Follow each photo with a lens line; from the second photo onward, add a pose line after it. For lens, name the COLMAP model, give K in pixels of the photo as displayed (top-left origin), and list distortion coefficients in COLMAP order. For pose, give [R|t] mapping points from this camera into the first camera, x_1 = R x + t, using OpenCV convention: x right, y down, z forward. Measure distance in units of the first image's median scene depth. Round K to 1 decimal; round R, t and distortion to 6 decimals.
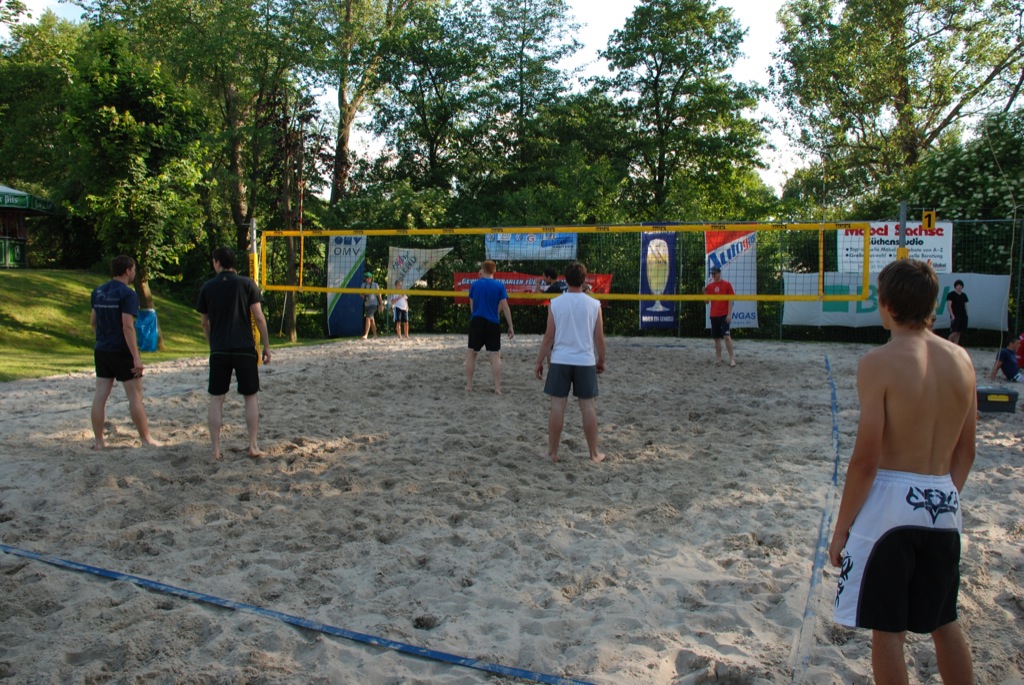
lens RADIAL K [[785.5, 0, 508.5], [0, 785.5, 348.2], [0, 0, 1]] dist [-0.158236, 0.087967]
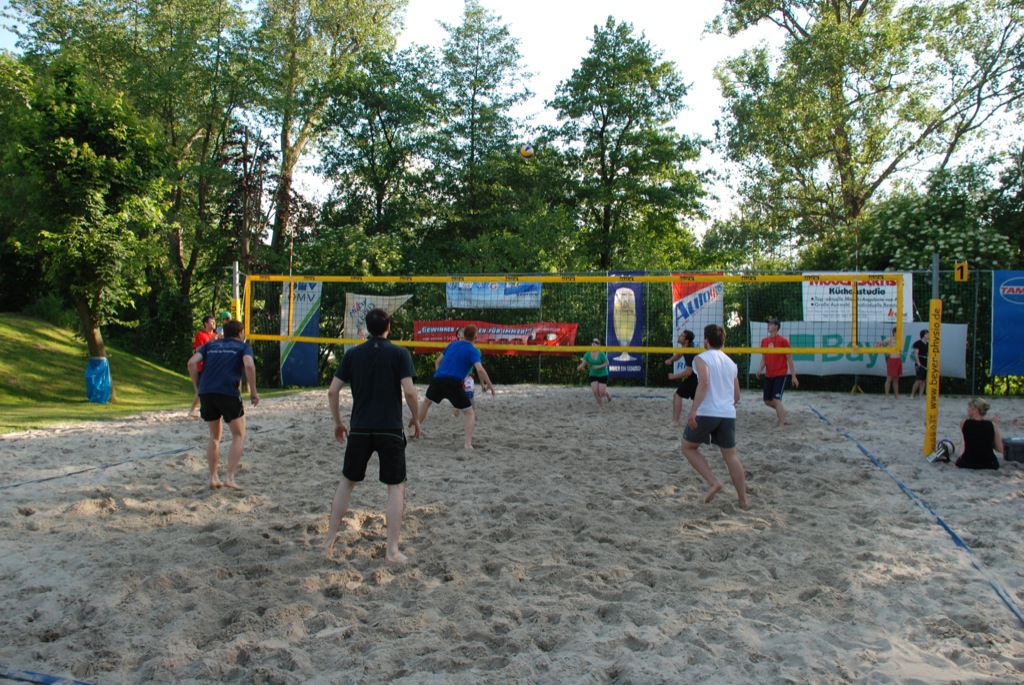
lens RADIAL K [[785.5, 0, 512.1], [0, 785.5, 338.4], [0, 0, 1]] dist [-0.158236, 0.087967]
pose [[0.994012, 0.004123, 0.109193, -0.061376], [0.003687, 0.997453, -0.071230, -0.005800], [-0.109209, 0.071206, 0.991465, 0.032220]]
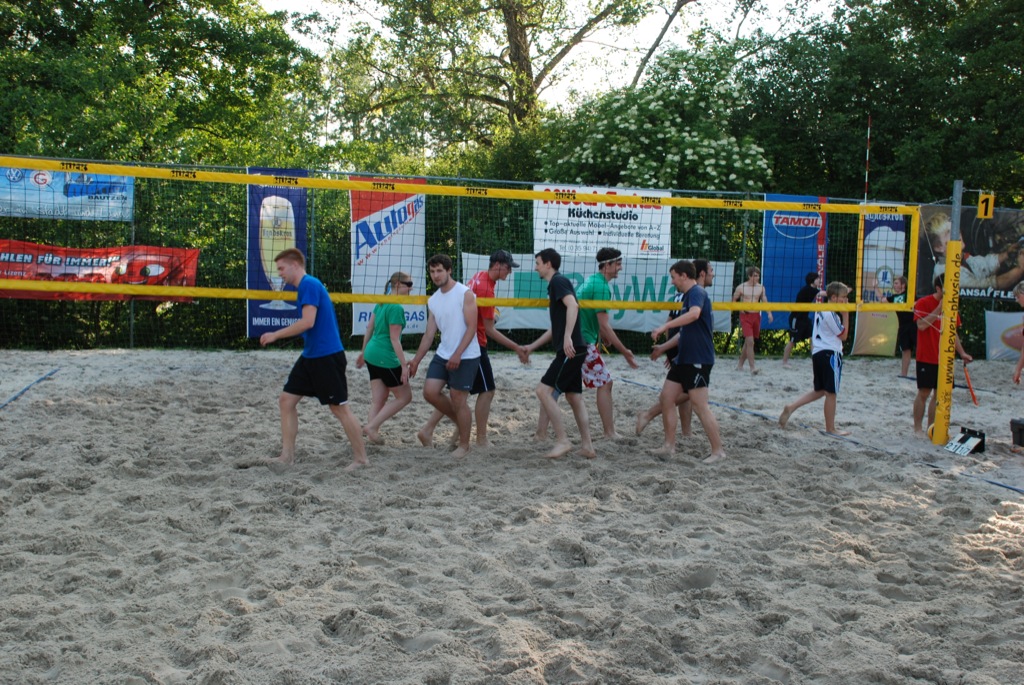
lens RADIAL K [[1135.0, 0, 506.3], [0, 1135.0, 345.3], [0, 0, 1]] dist [0.034584, 0.000000]
pose [[0.798264, -0.023588, 0.601846, -0.223197], [0.023858, 0.999687, 0.007536, -0.022341], [-0.601835, 0.008343, 0.798577, 0.159244]]
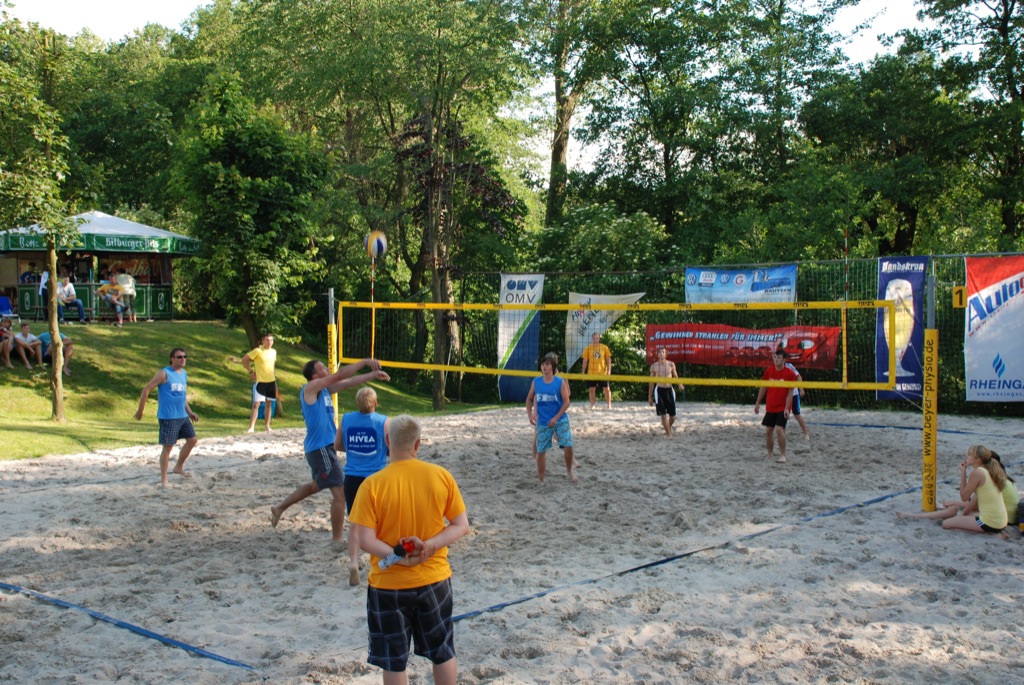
lens RADIAL K [[1169.6, 0, 507.9], [0, 1169.6, 340.9], [0, 0, 1]] dist [0.065428, 0.000000]
pose [[0.940459, -0.001583, -0.339904, 0.228852], [-0.016570, 0.998587, -0.050498, -0.019045], [0.339503, 0.053124, 0.939103, -0.186865]]
